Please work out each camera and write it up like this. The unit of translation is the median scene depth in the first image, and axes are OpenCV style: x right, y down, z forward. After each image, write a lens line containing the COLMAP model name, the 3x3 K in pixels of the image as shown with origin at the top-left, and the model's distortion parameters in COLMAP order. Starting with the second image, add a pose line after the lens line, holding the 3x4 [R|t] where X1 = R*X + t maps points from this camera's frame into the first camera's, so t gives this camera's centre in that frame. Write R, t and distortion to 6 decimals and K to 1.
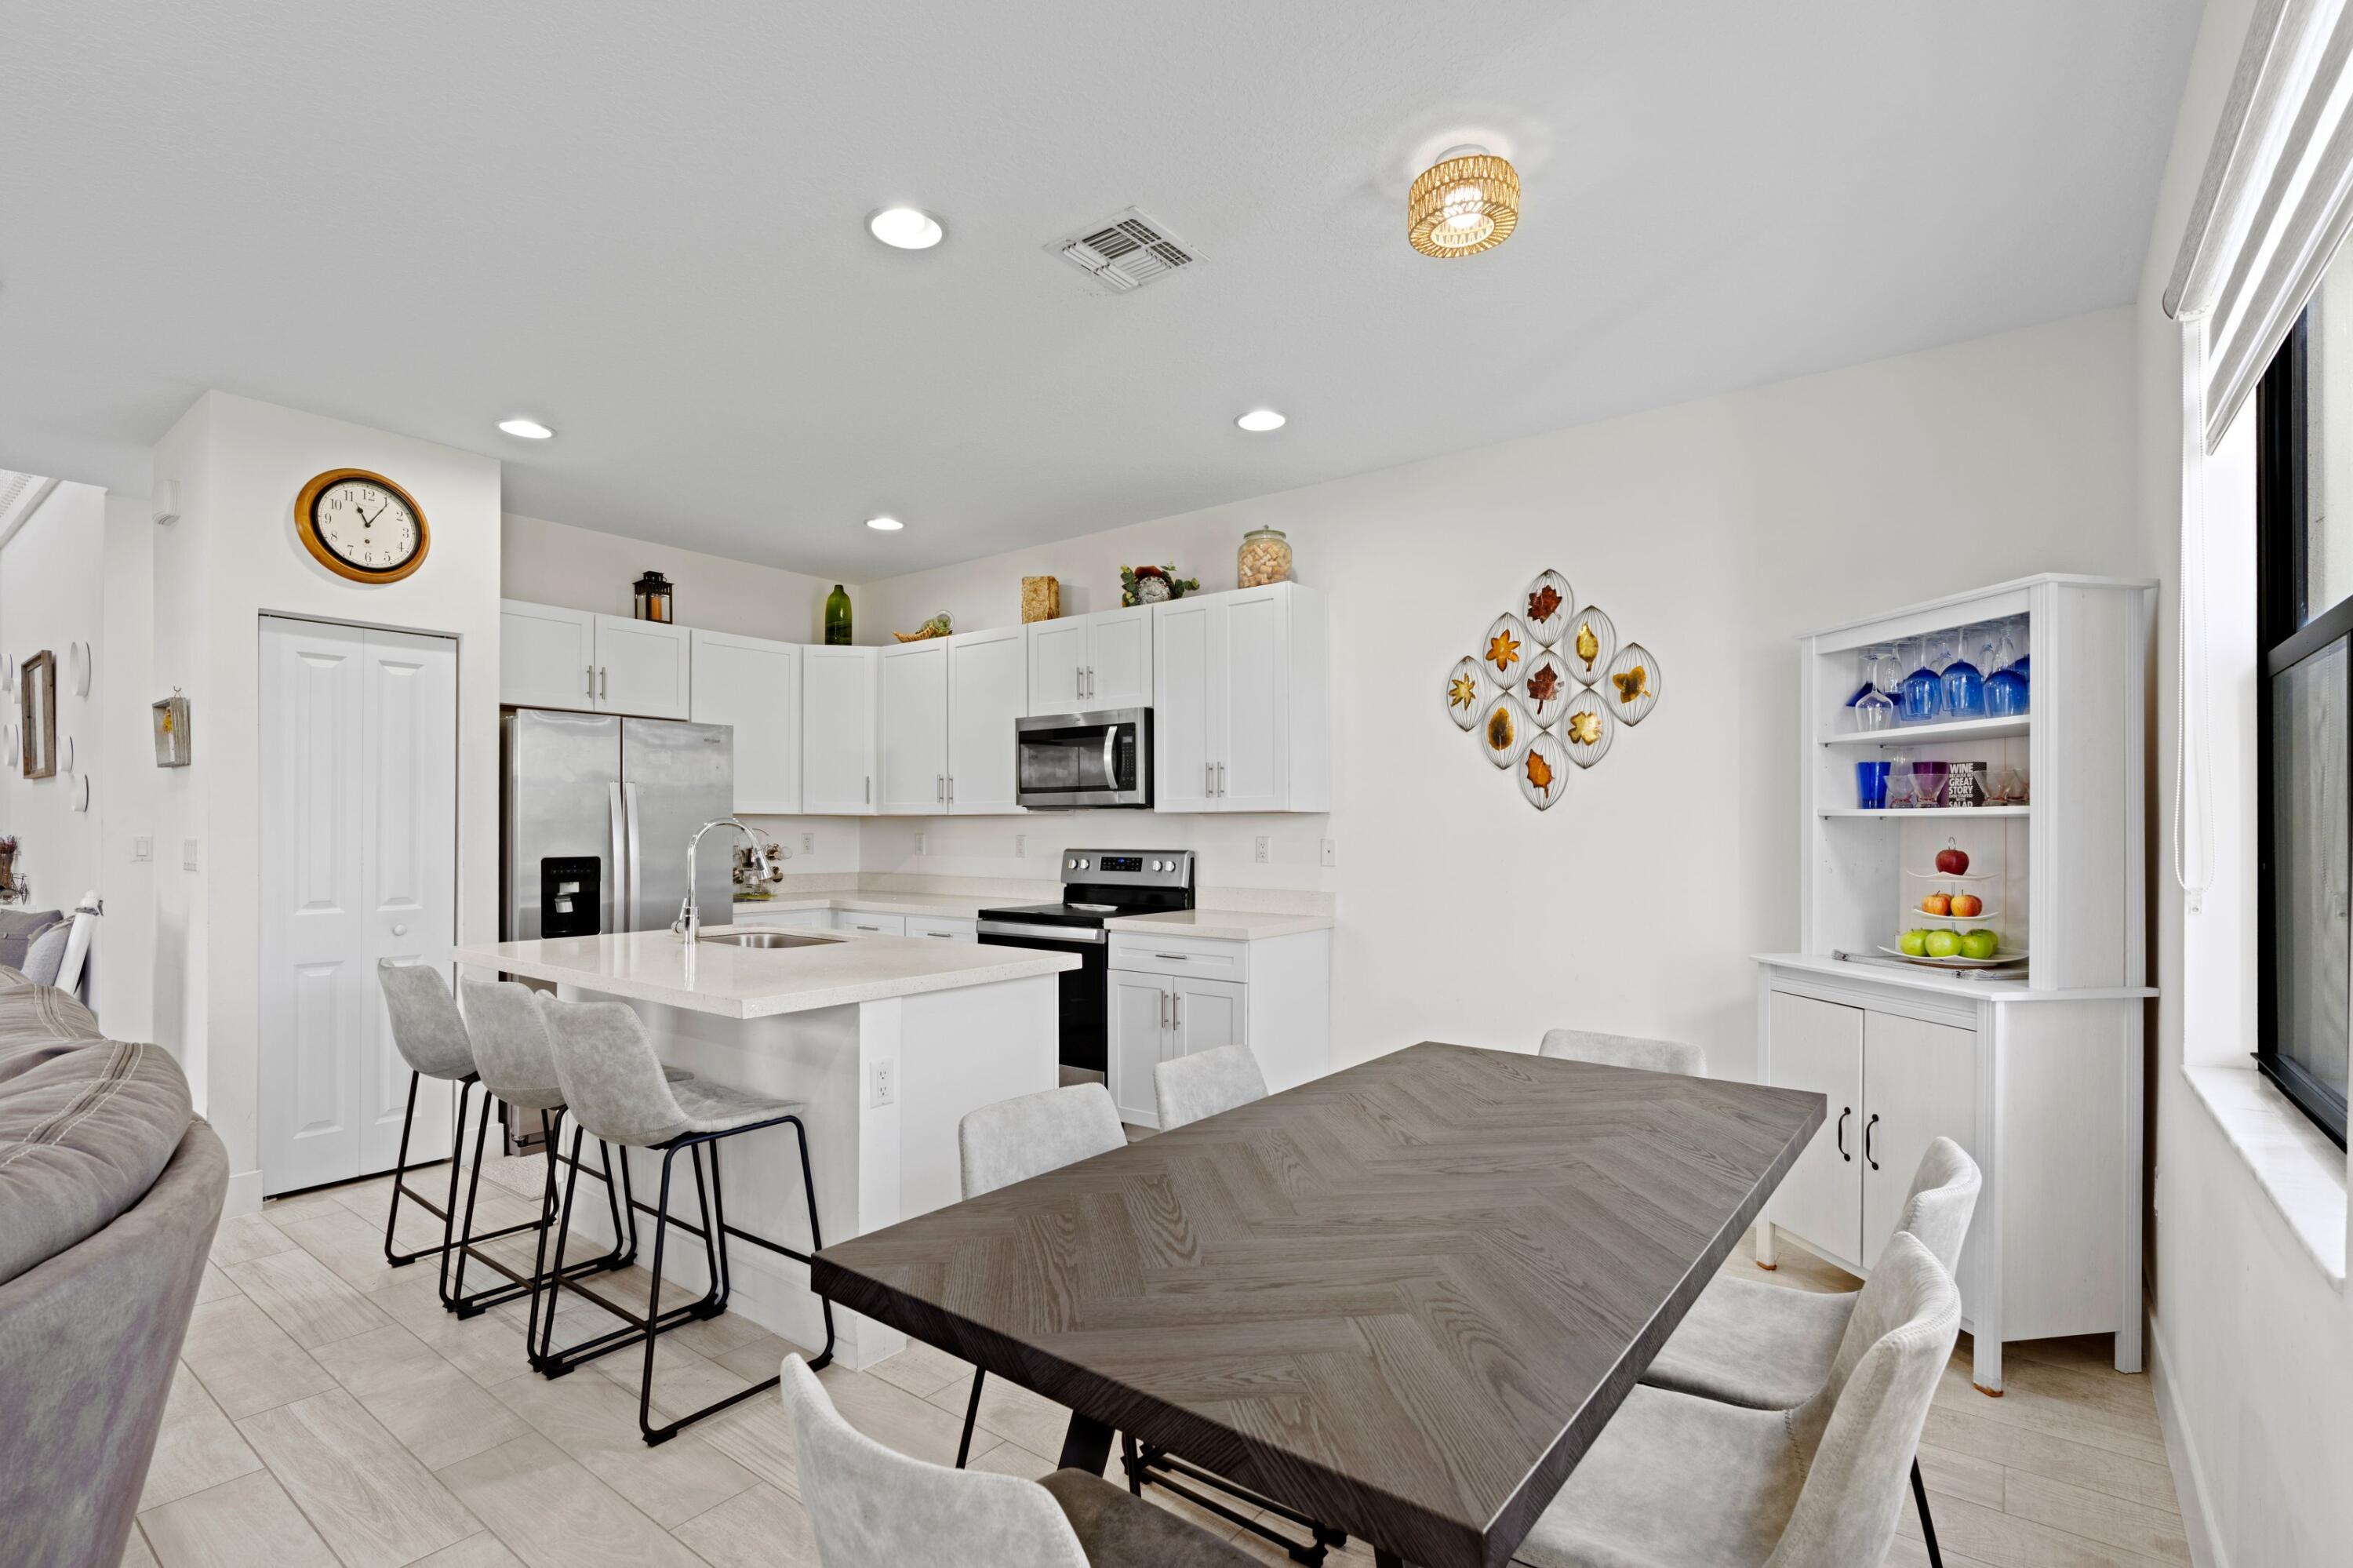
lens RADIAL K [[1088.2, 0, 1168.0], [0, 1088.2, 823.3], [0, 0, 1]] dist [-0.009853, 0.001840]
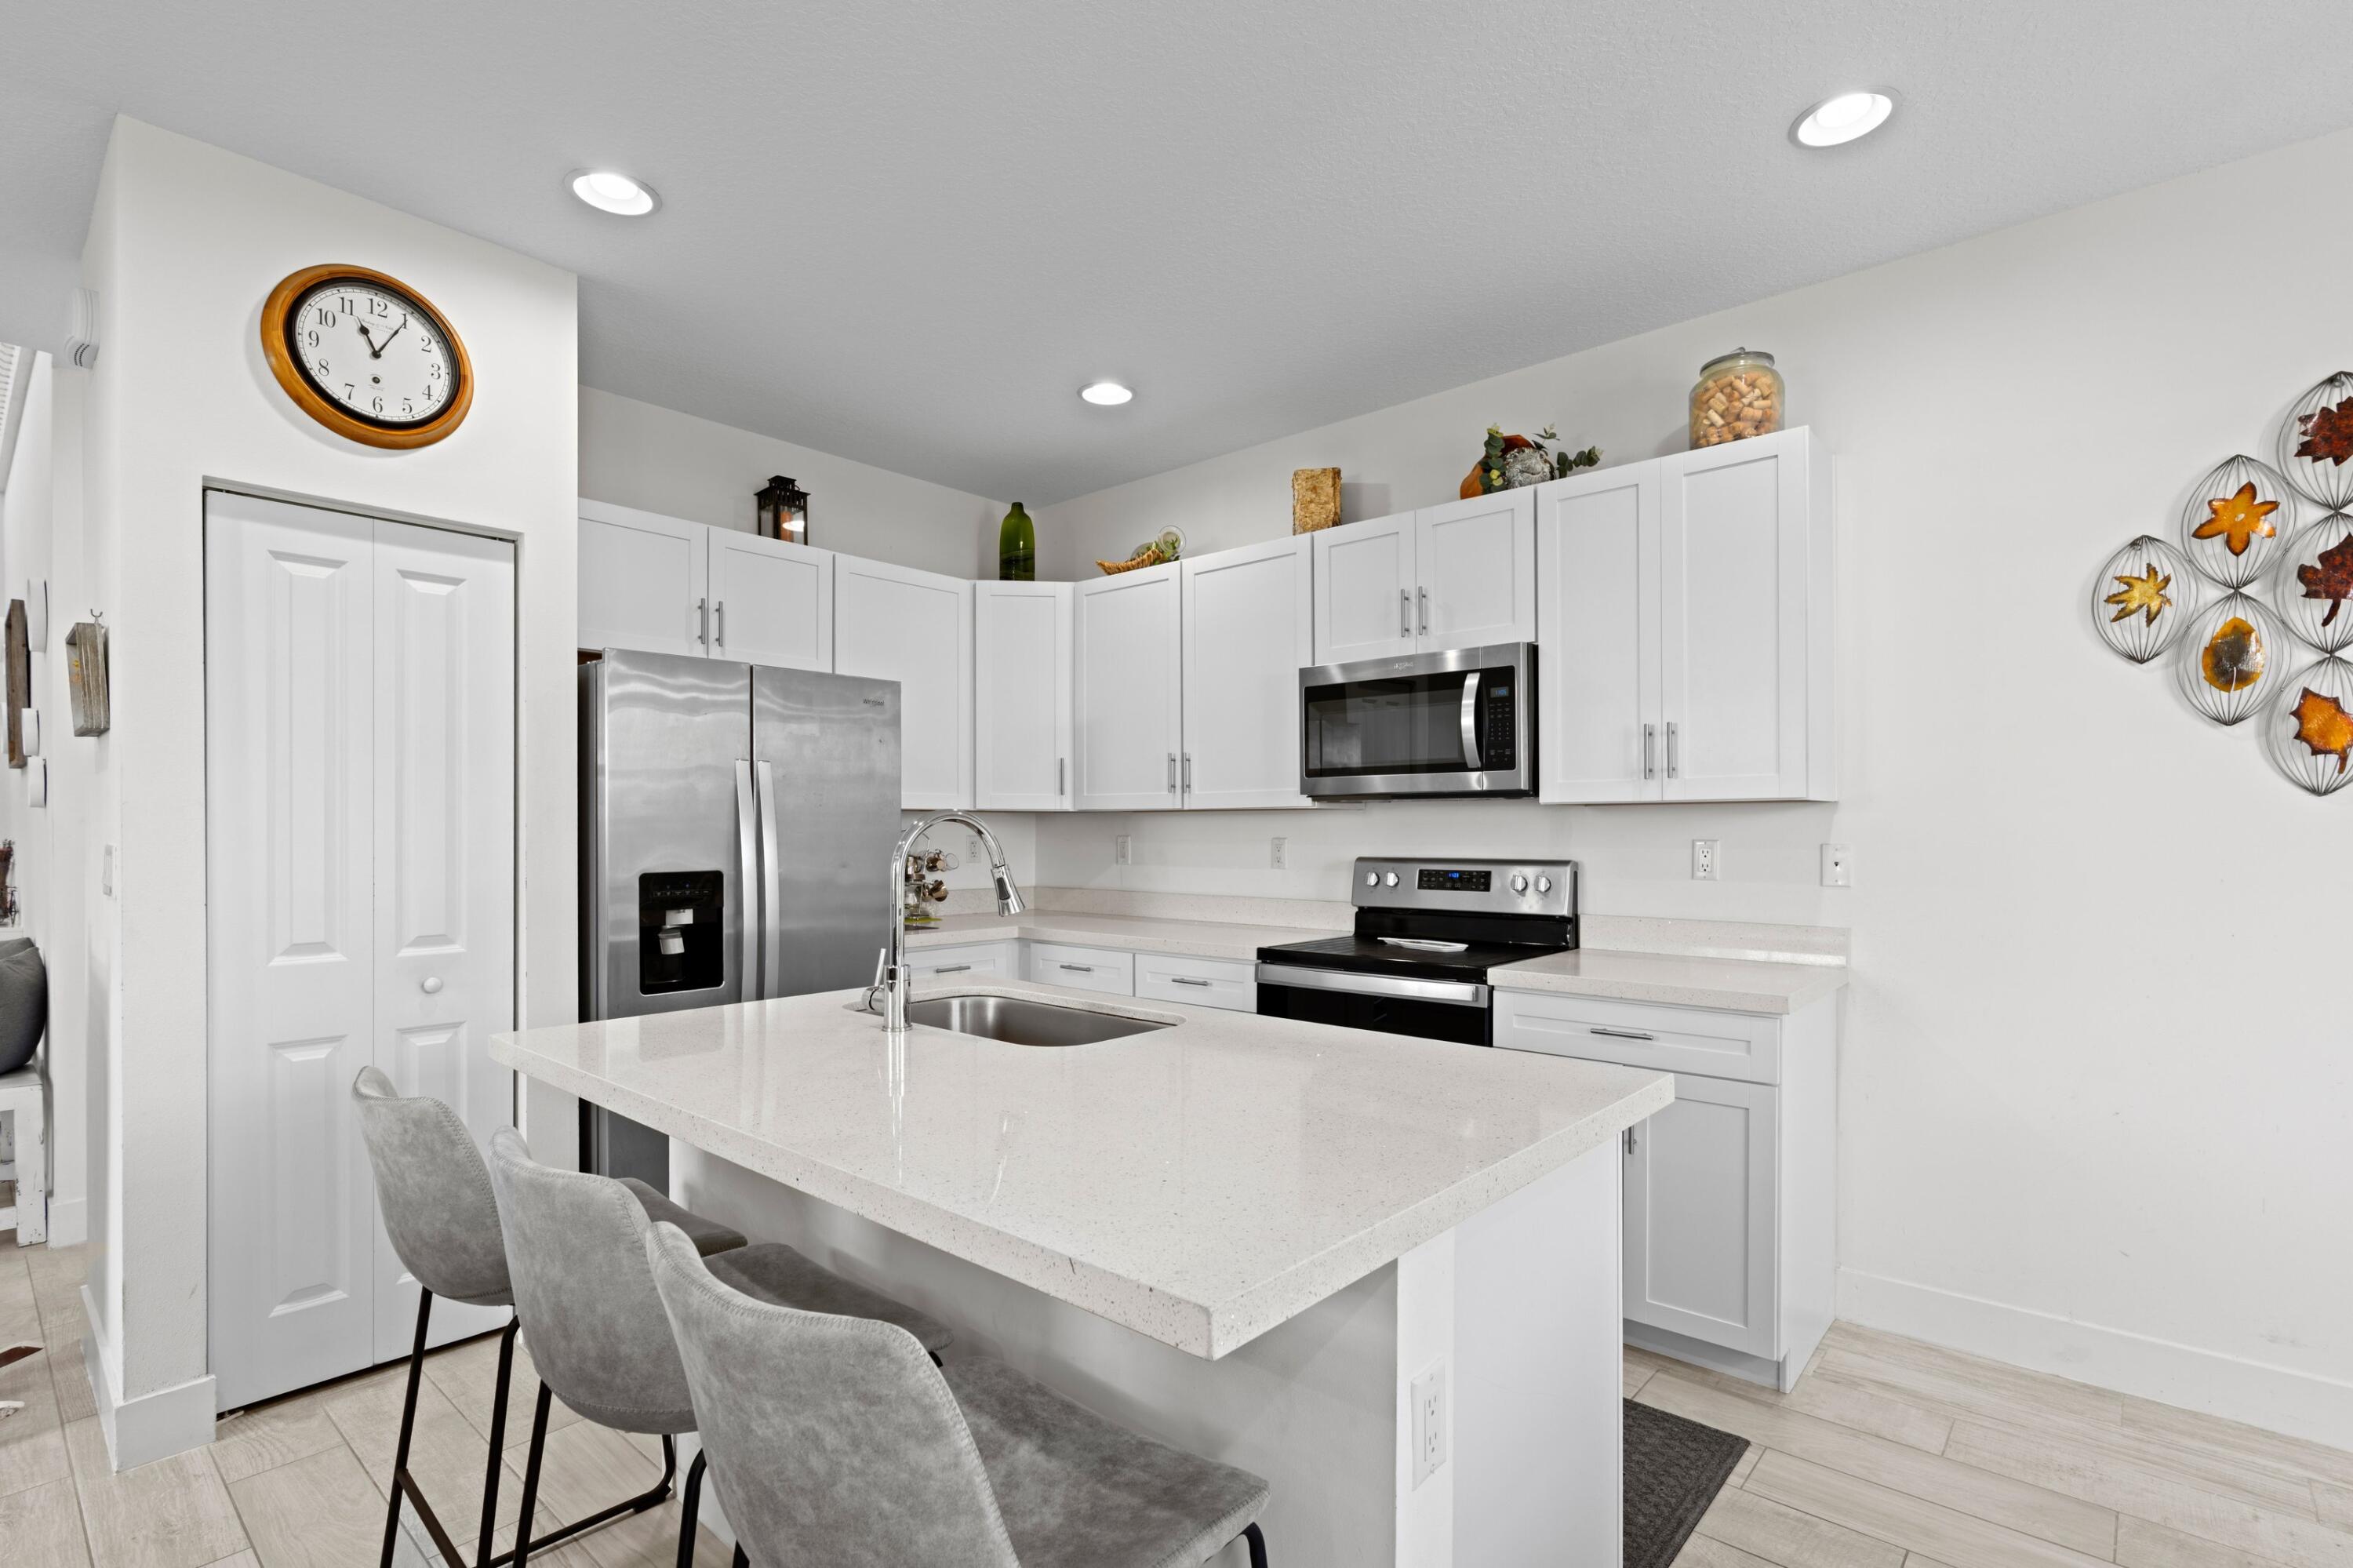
lens RADIAL K [[1088.2, 0, 1151.4], [0, 1088.2, 831.3], [0, 0, 1]] dist [-0.009853, 0.001840]
pose [[0.997180, -0.001698, -0.075026, -0.208648], [0.002221, 0.999974, 0.006889, 0.002163], [0.075013, -0.007036, 0.997158, 0.349872]]
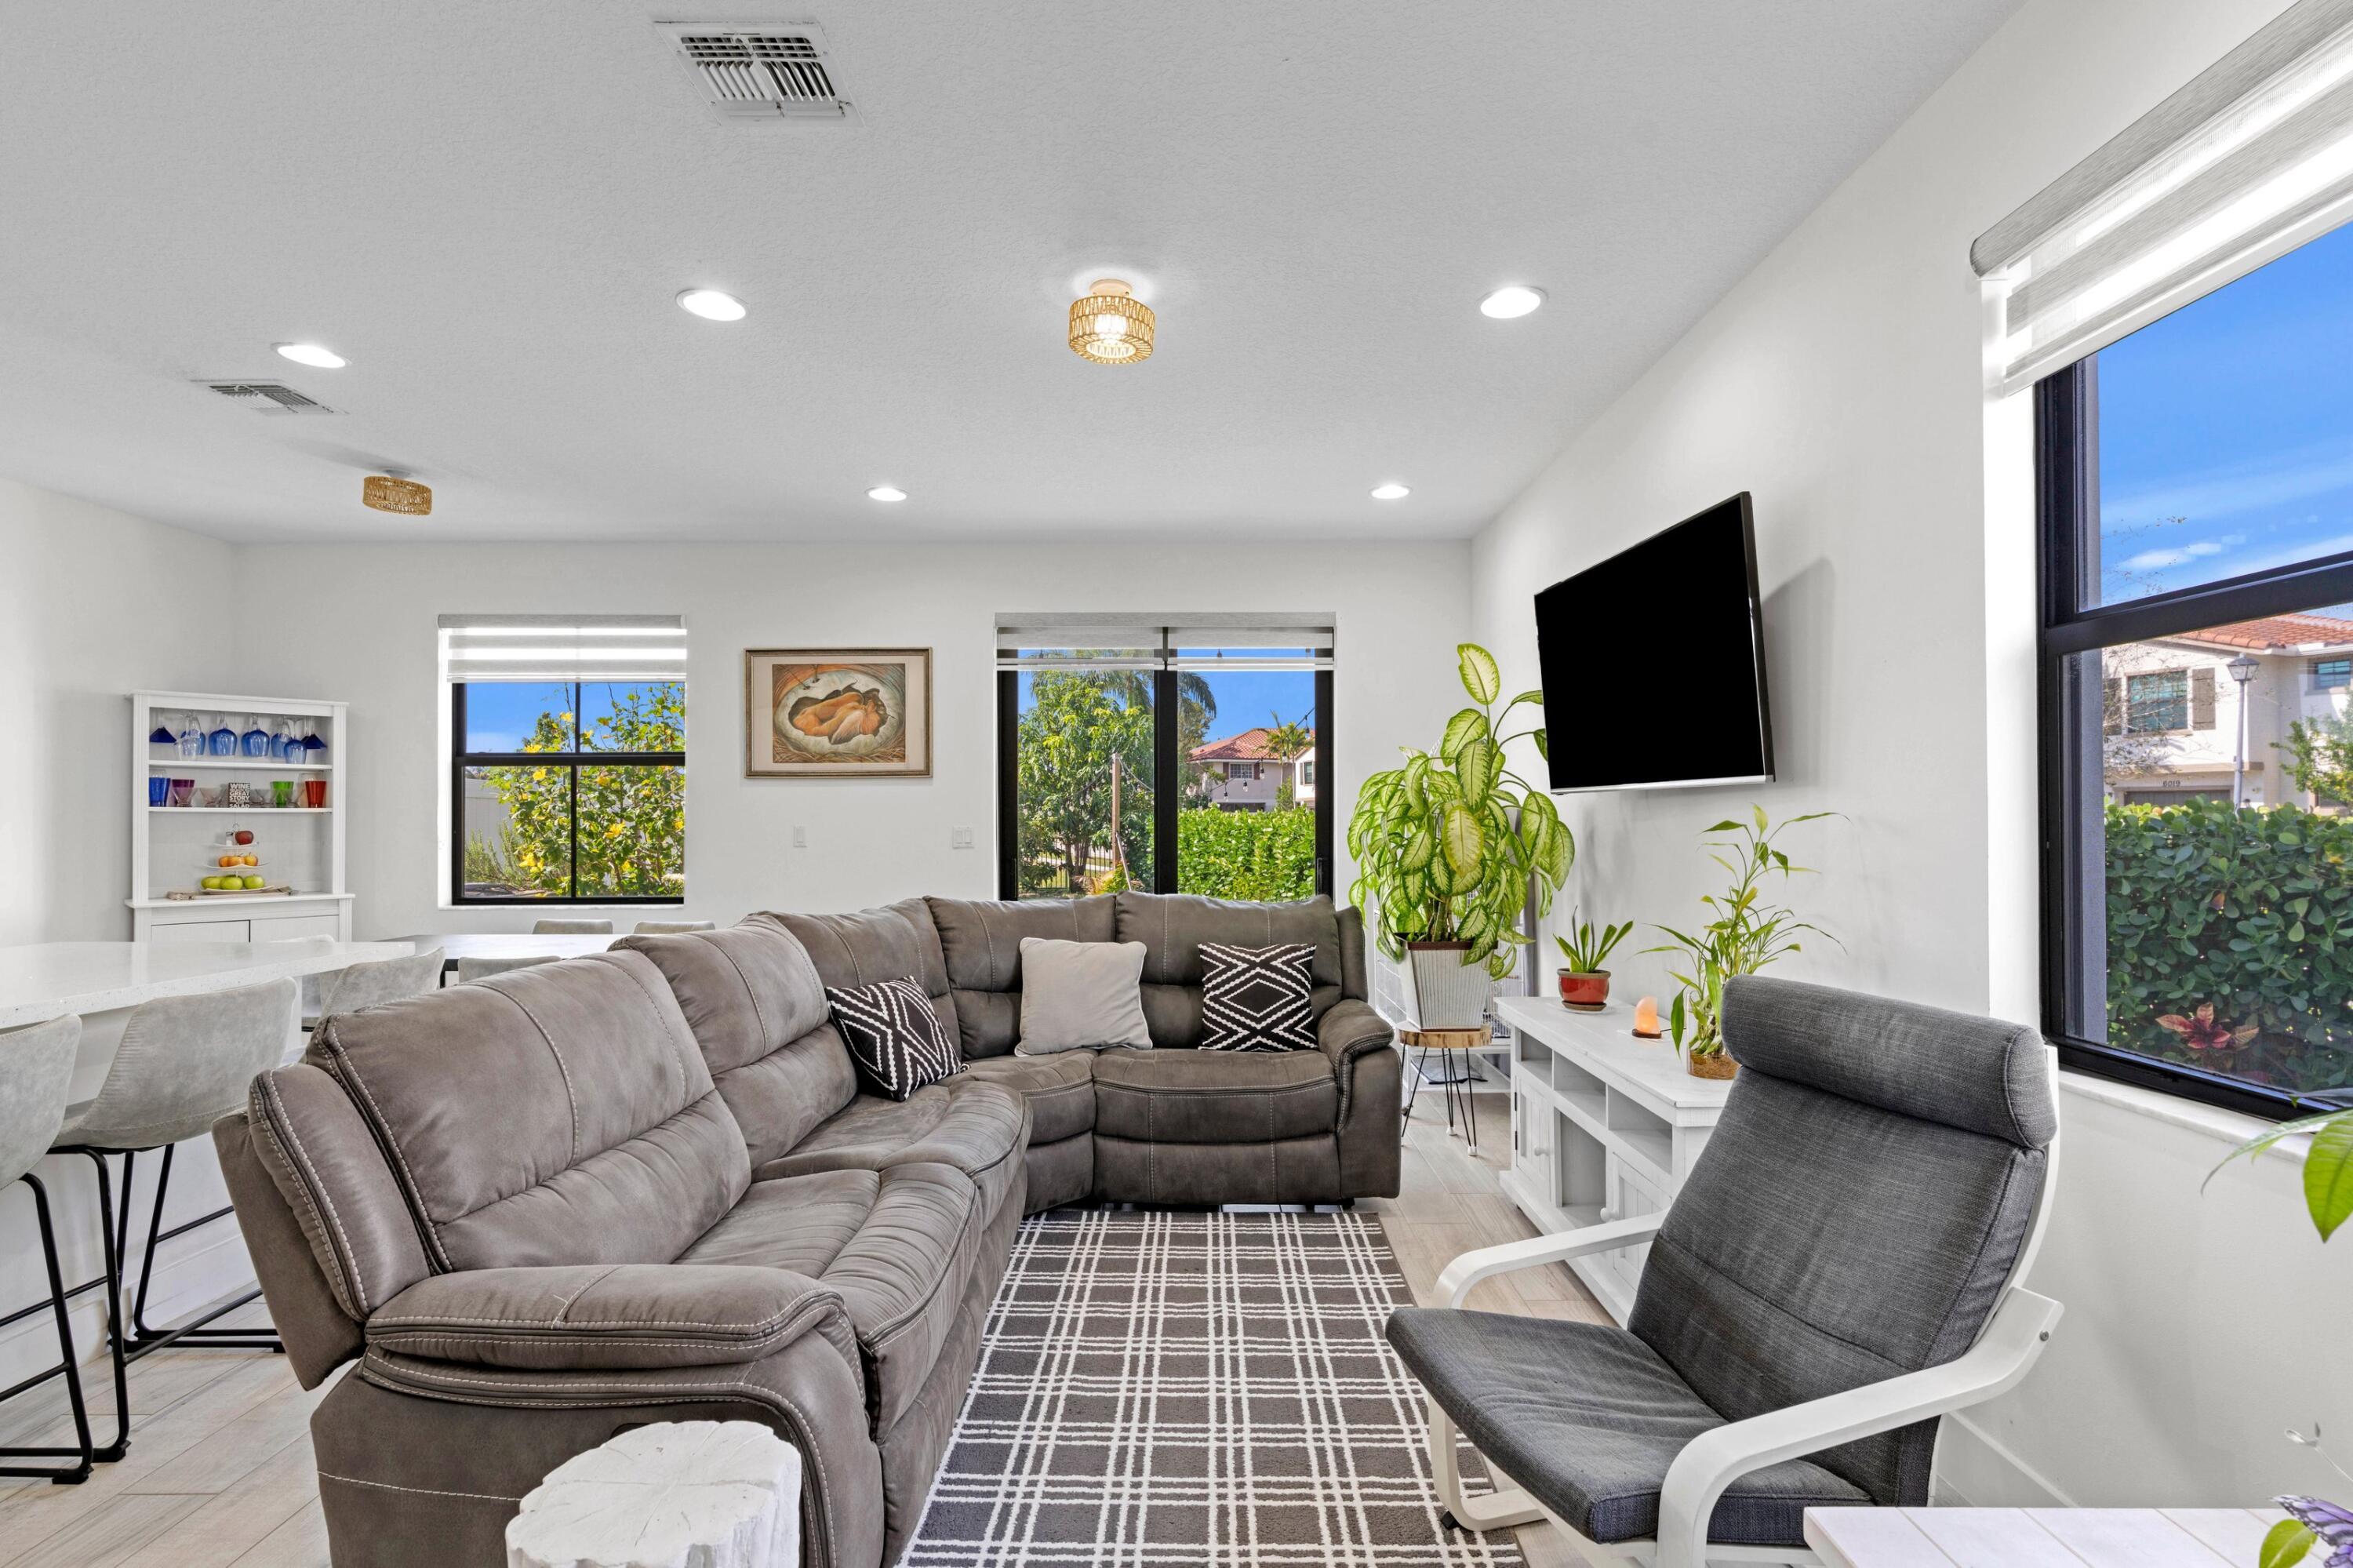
lens RADIAL K [[1088.2, 0, 1188.2], [0, 1088.2, 804.5], [0, 0, 1]] dist [-0.009853, 0.001840]
pose [[-0.616069, 0.007759, 0.787654, -1.107240], [-0.006010, 0.999876, -0.014551, -0.002600], [-0.787669, -0.013698, -0.615946, 0.569835]]
